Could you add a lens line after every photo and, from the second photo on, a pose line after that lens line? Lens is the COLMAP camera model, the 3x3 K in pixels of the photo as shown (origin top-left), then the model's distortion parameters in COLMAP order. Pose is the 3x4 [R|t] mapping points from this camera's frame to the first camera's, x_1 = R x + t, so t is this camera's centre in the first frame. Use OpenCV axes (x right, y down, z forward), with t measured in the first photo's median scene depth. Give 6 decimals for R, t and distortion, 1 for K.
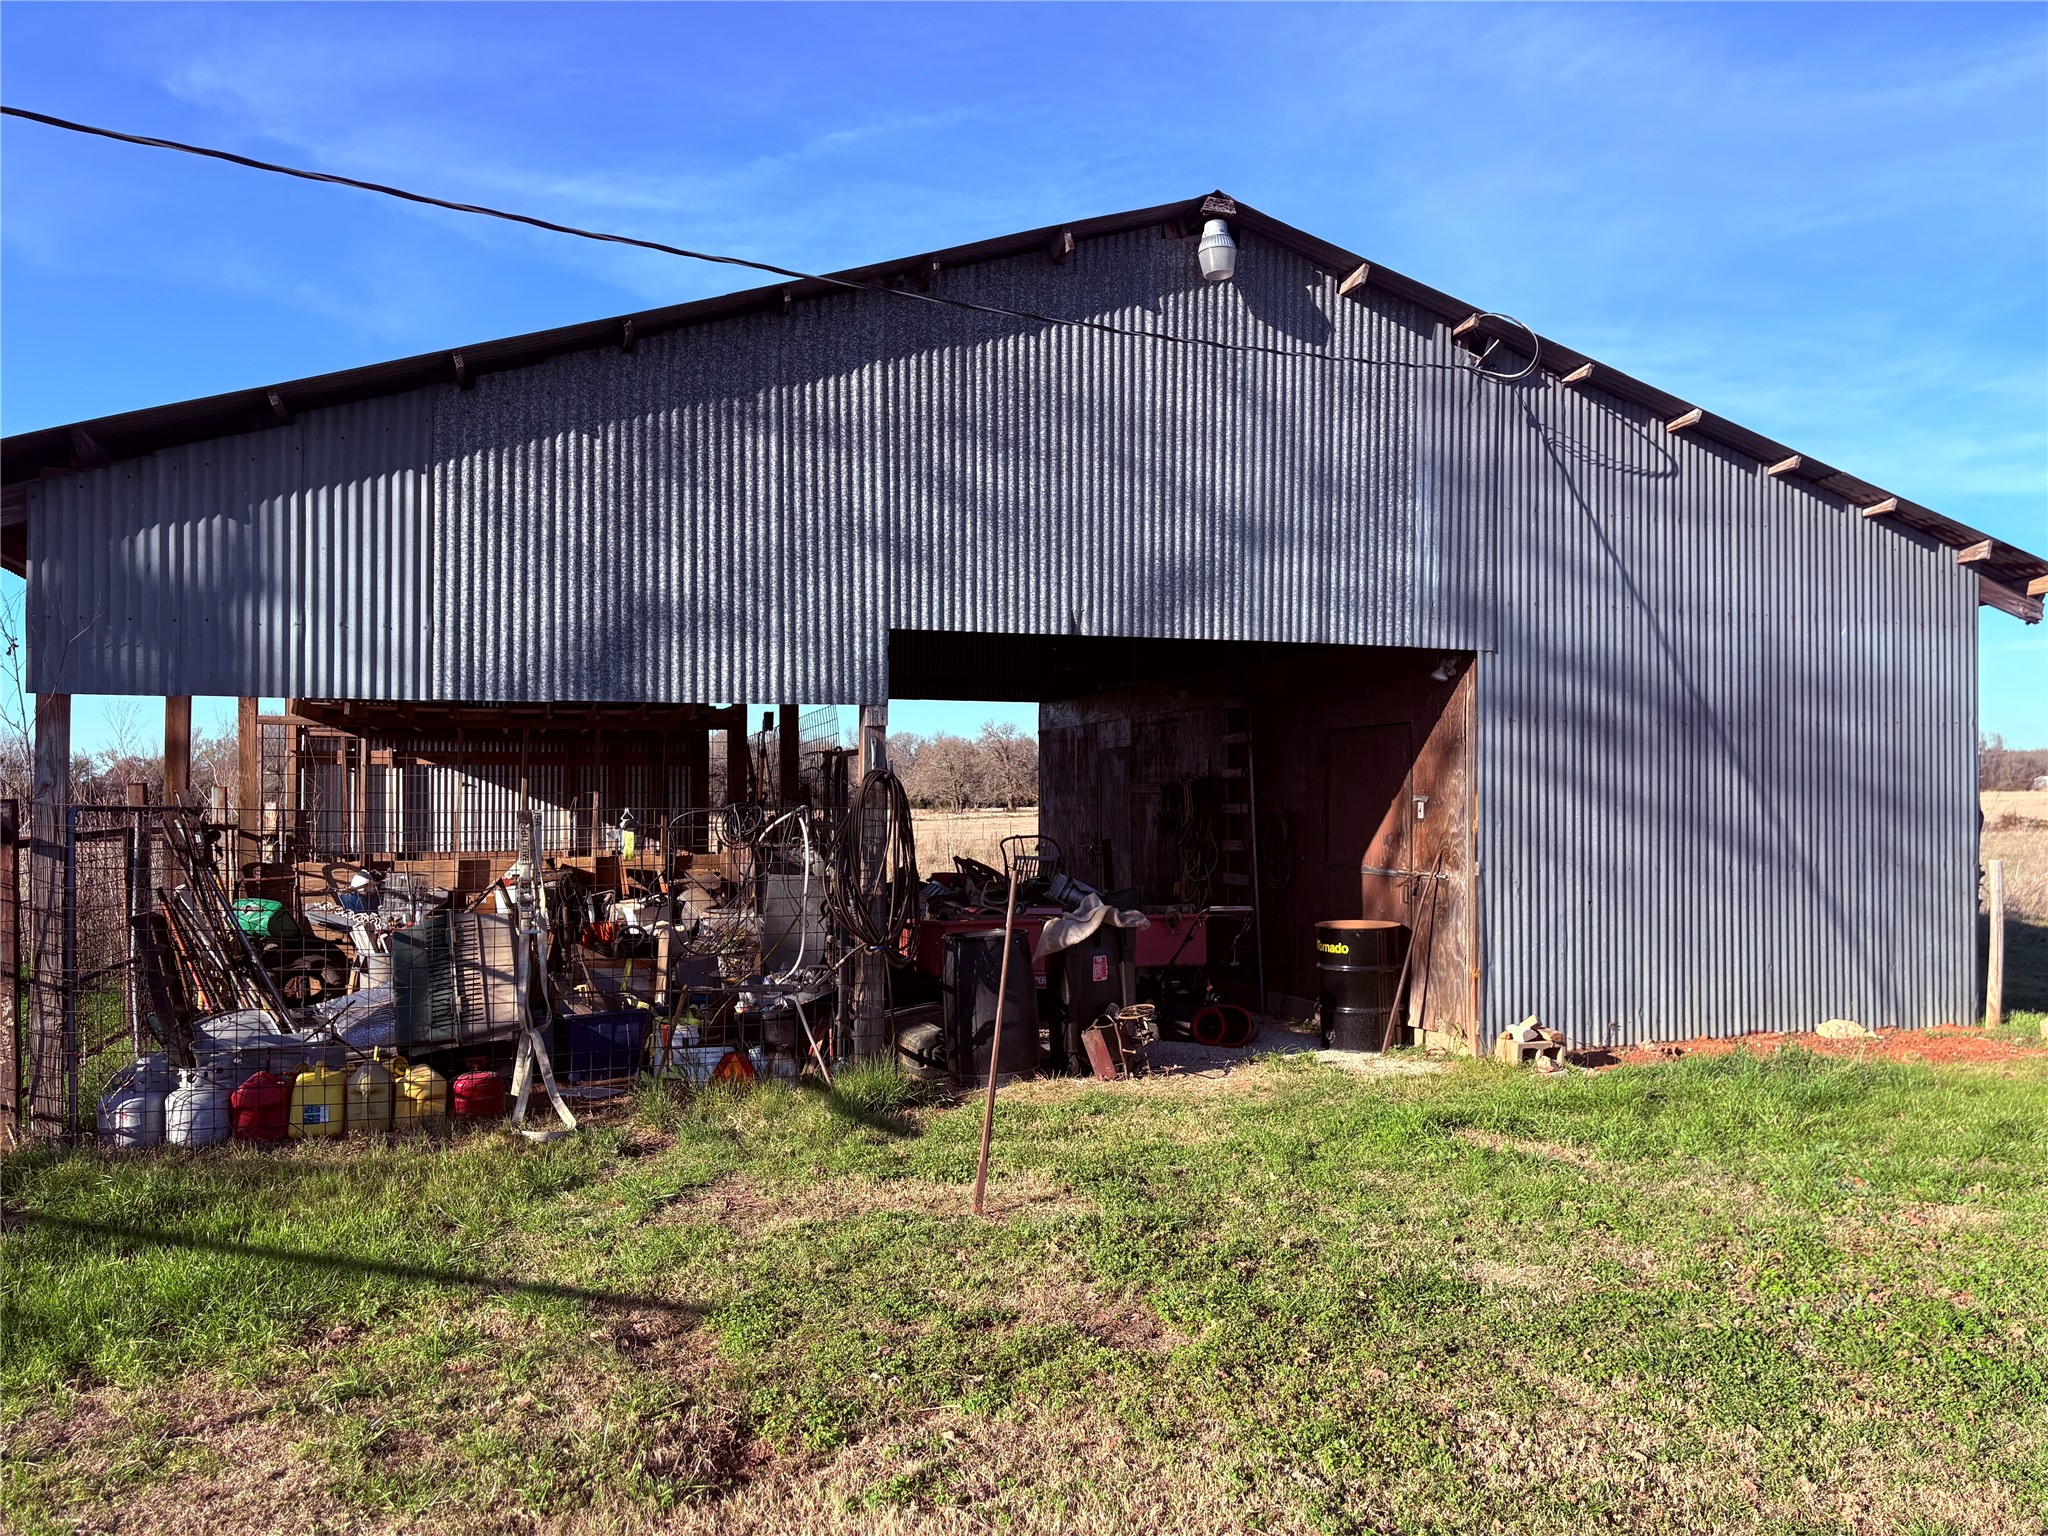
lens RADIAL K [[1553.1, 0, 1045.5], [0, 1553.1, 770.1], [0, 0, 1]] dist [0.014017, -0.008970]
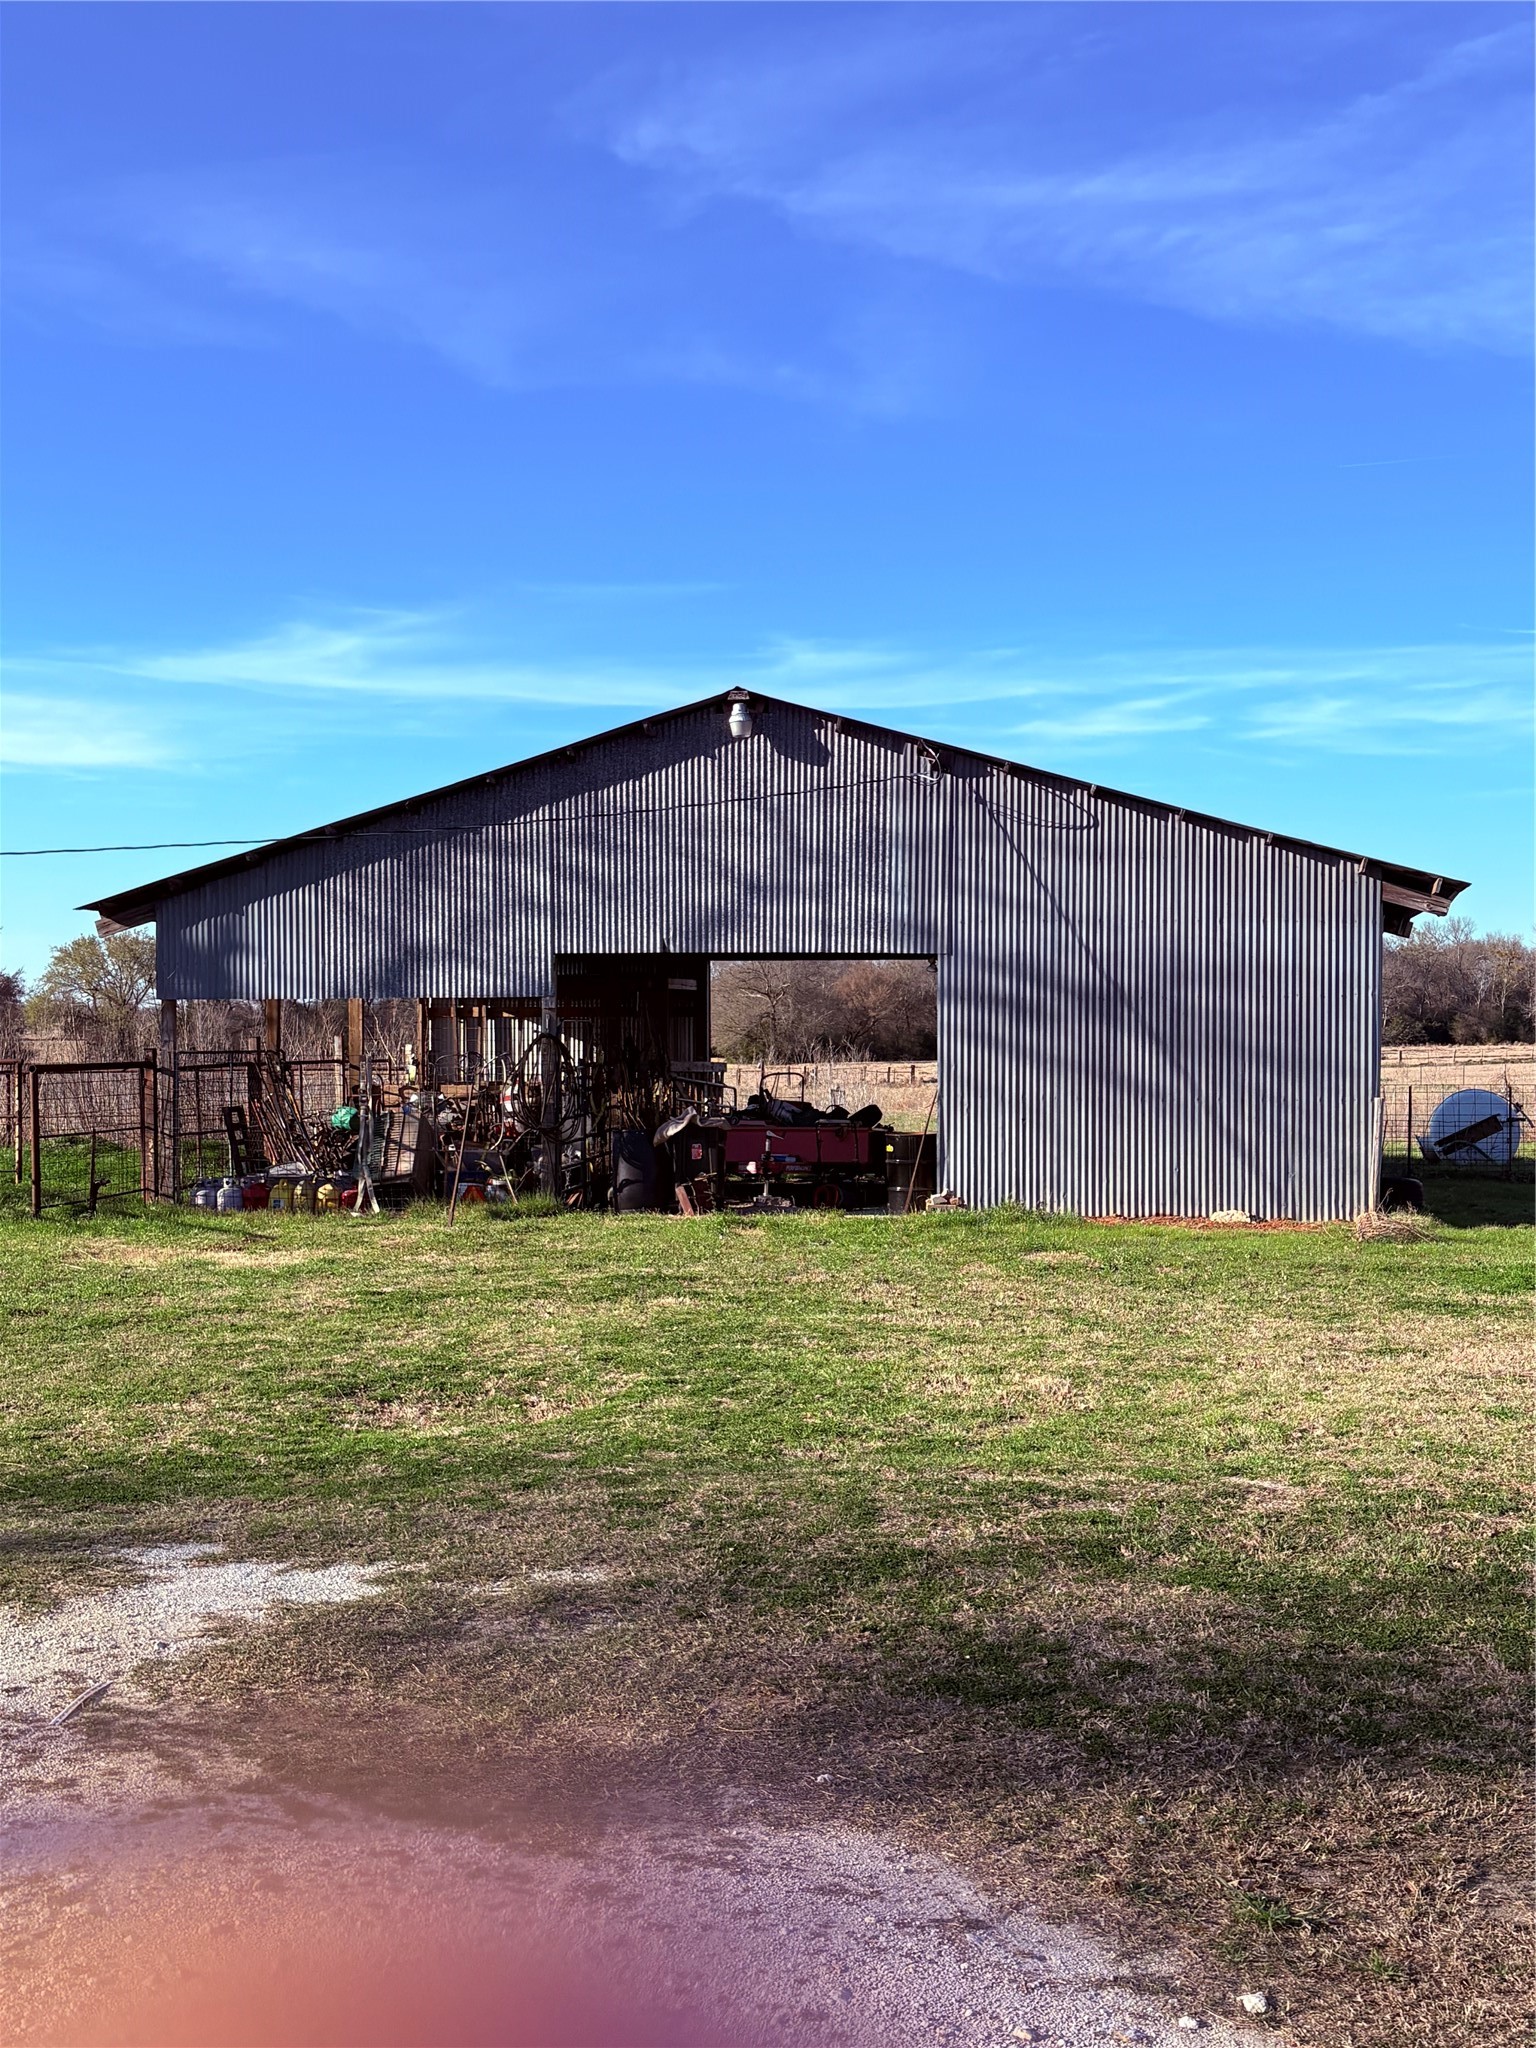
lens RADIAL K [[2267.5, 0, 768.0], [0, 2267.5, 1024.0], [0, 0, 1]] dist [0.002612, 0.317614]
pose [[0.895631, 0.000774, -0.444796, 1.190895], [0.006262, 0.999877, 0.014348, -0.043300], [0.444753, -0.015636, 0.895517, -1.142740]]
